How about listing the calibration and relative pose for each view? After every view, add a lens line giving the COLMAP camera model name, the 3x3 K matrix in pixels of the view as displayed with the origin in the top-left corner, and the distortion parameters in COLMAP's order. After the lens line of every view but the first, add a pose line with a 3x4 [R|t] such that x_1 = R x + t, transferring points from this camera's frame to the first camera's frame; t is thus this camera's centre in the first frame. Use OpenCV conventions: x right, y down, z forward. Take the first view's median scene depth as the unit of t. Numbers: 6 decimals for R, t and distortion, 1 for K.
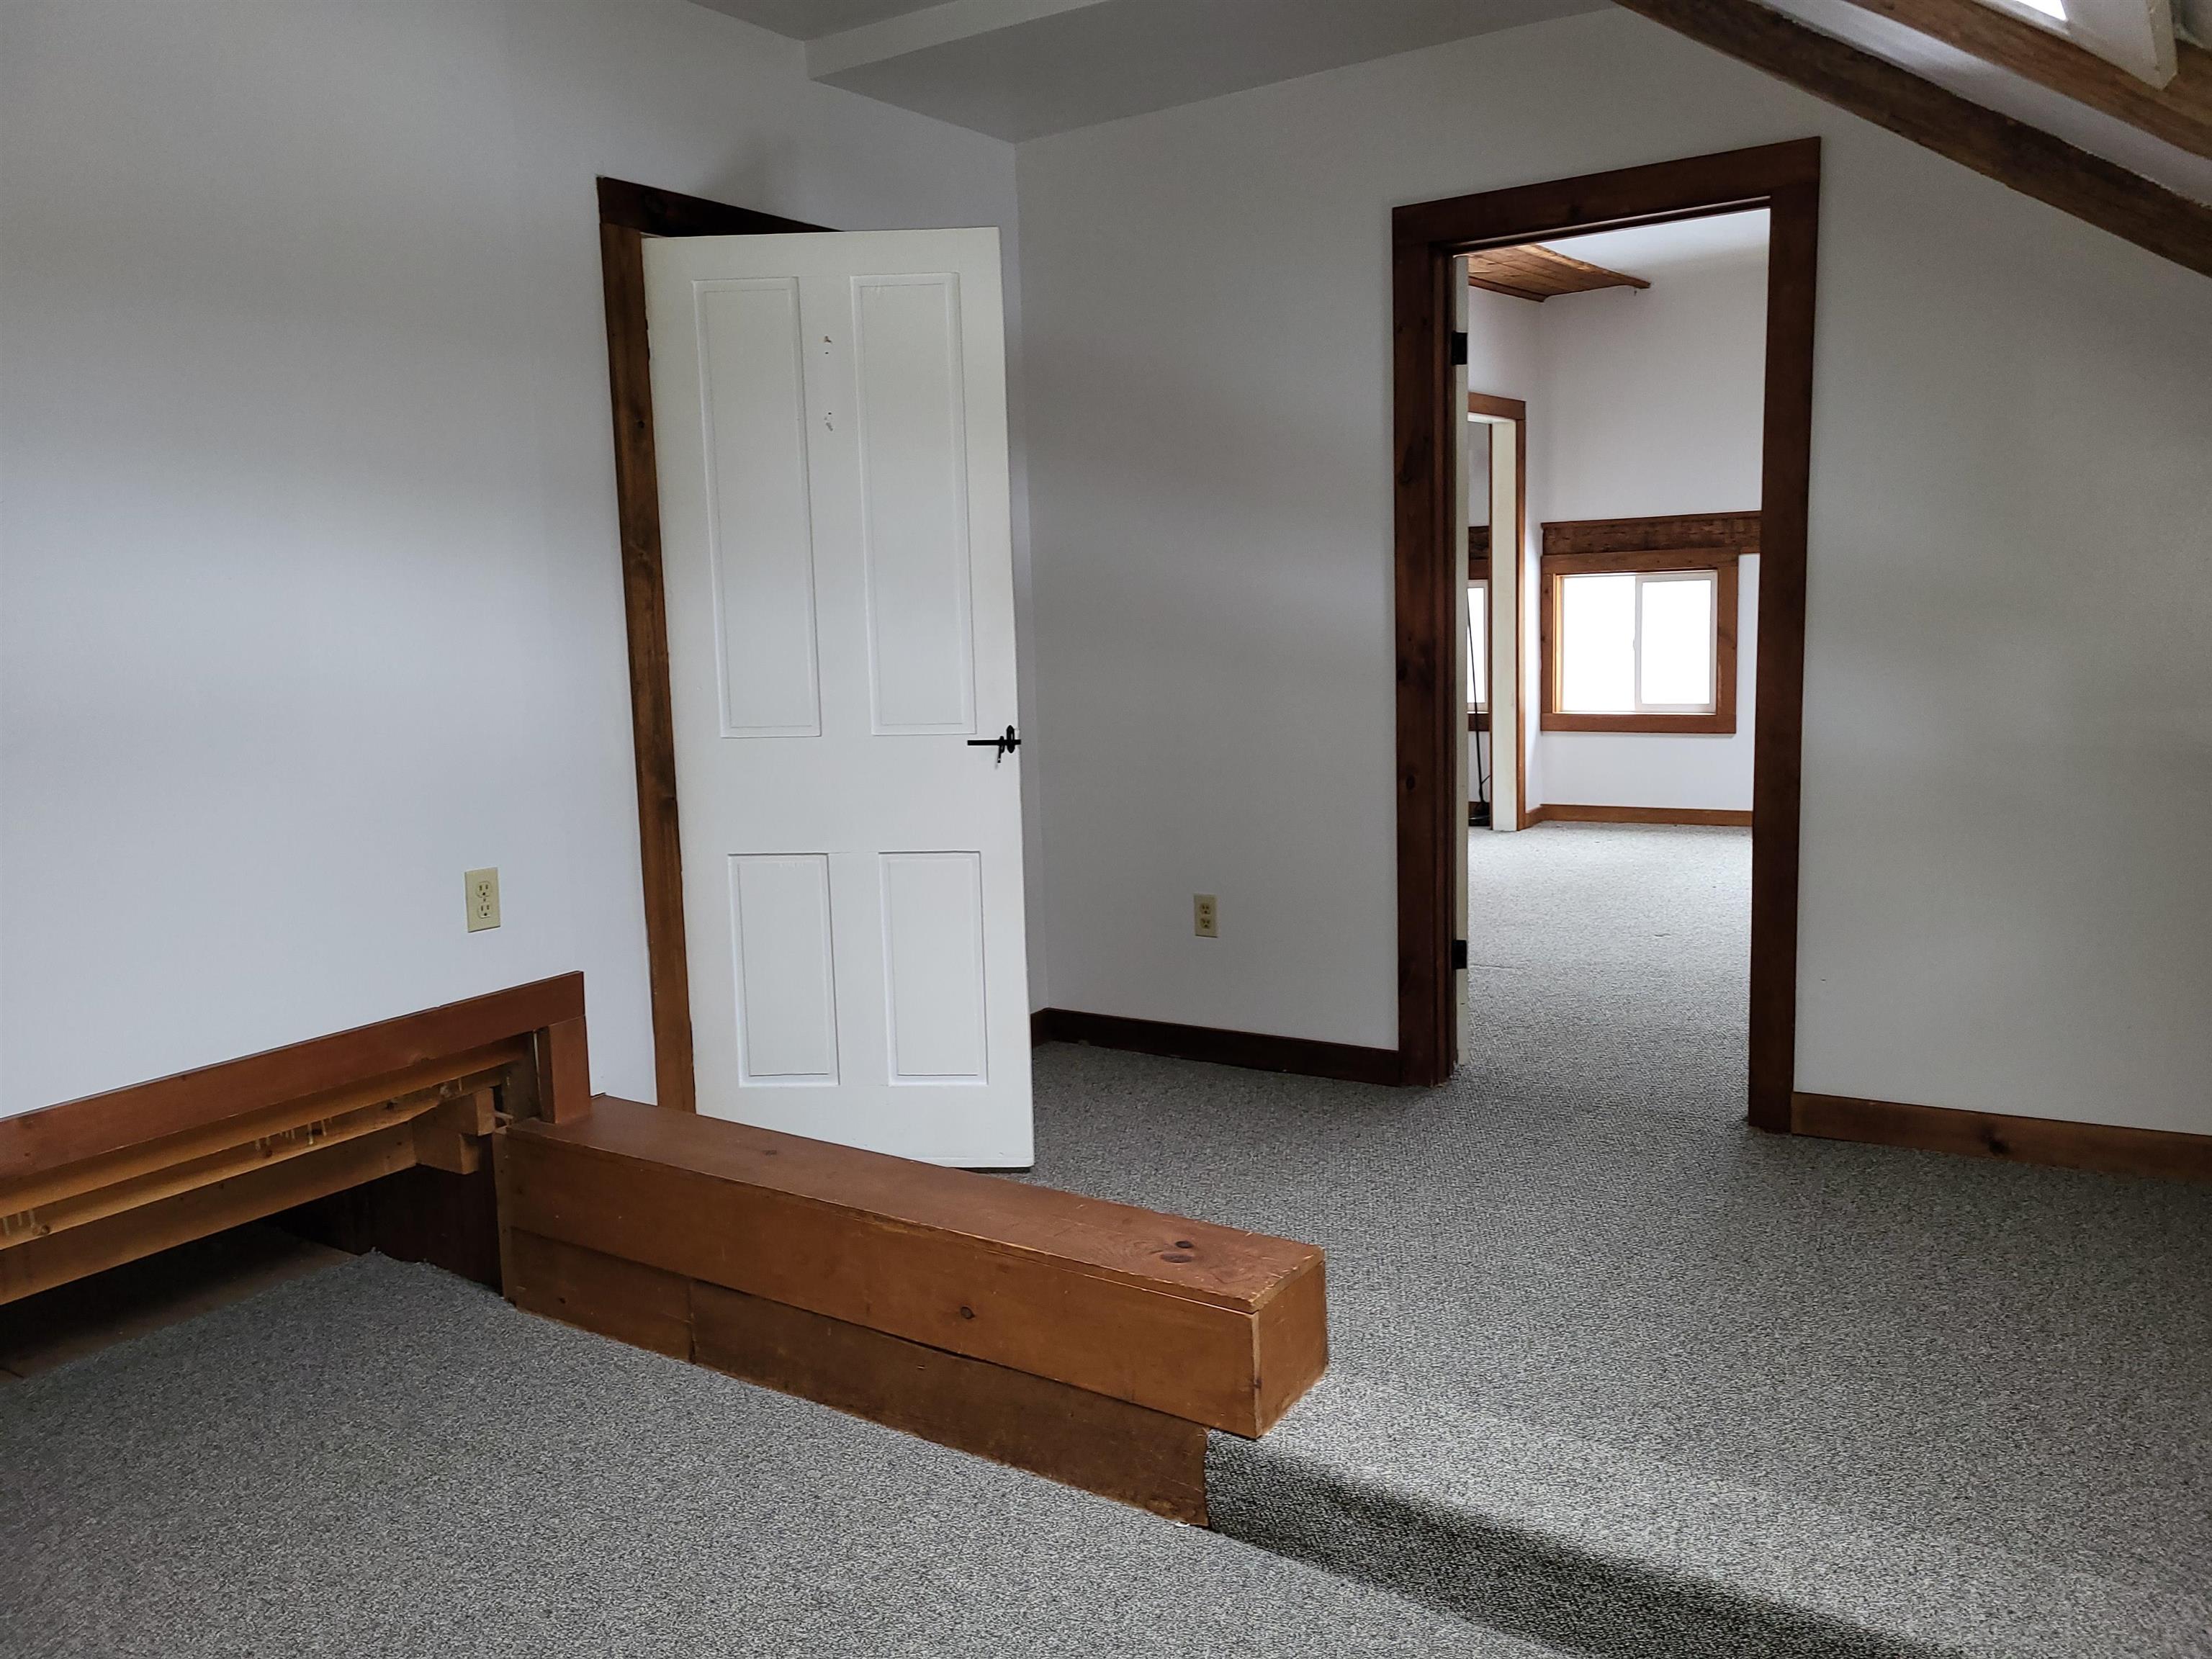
lens RADIAL K [[1720.9, 0, 1108.5], [0, 1720.9, 804.6], [0, 0, 1]] dist [0.064498, -0.044615]
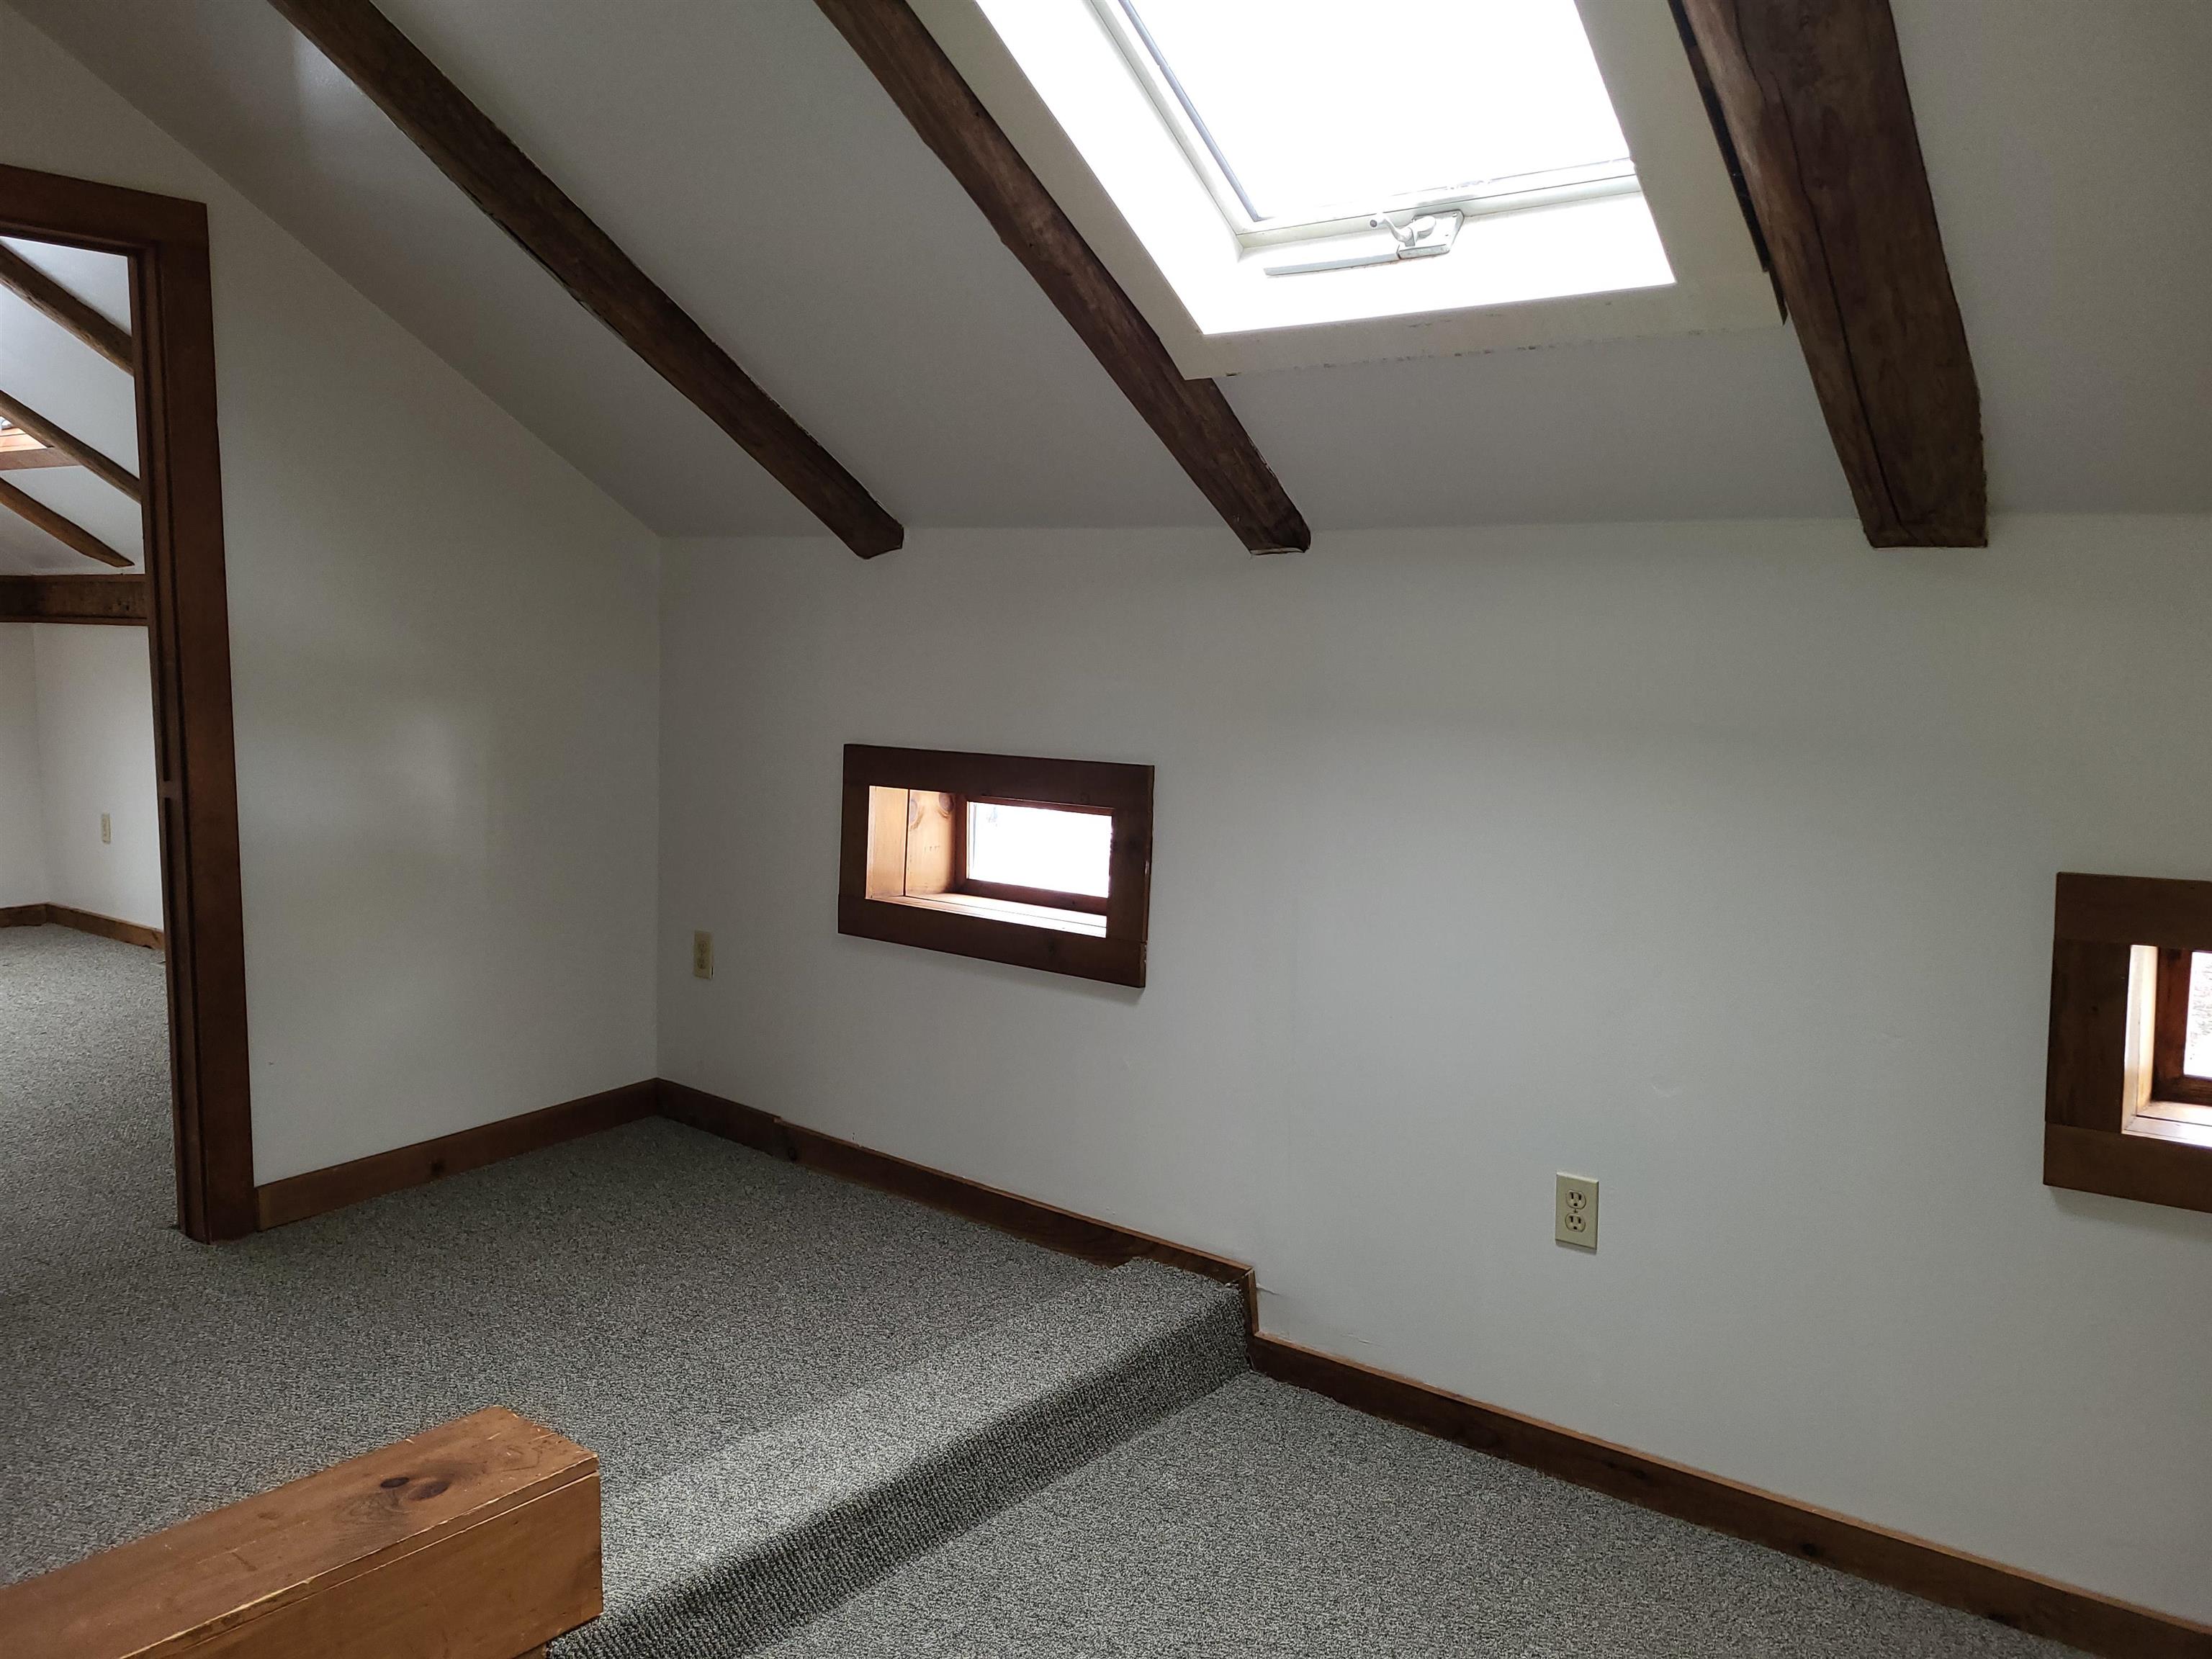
lens RADIAL K [[1720.9, 0, 1108.5], [0, 1720.9, 804.6], [0, 0, 1]] dist [0.064498, -0.044615]
pose [[0.095378, -0.064210, 0.993368, -0.534346], [0.121813, 0.991170, 0.052372, -0.039263], [-0.987960, 0.116010, 0.102357, 0.437965]]
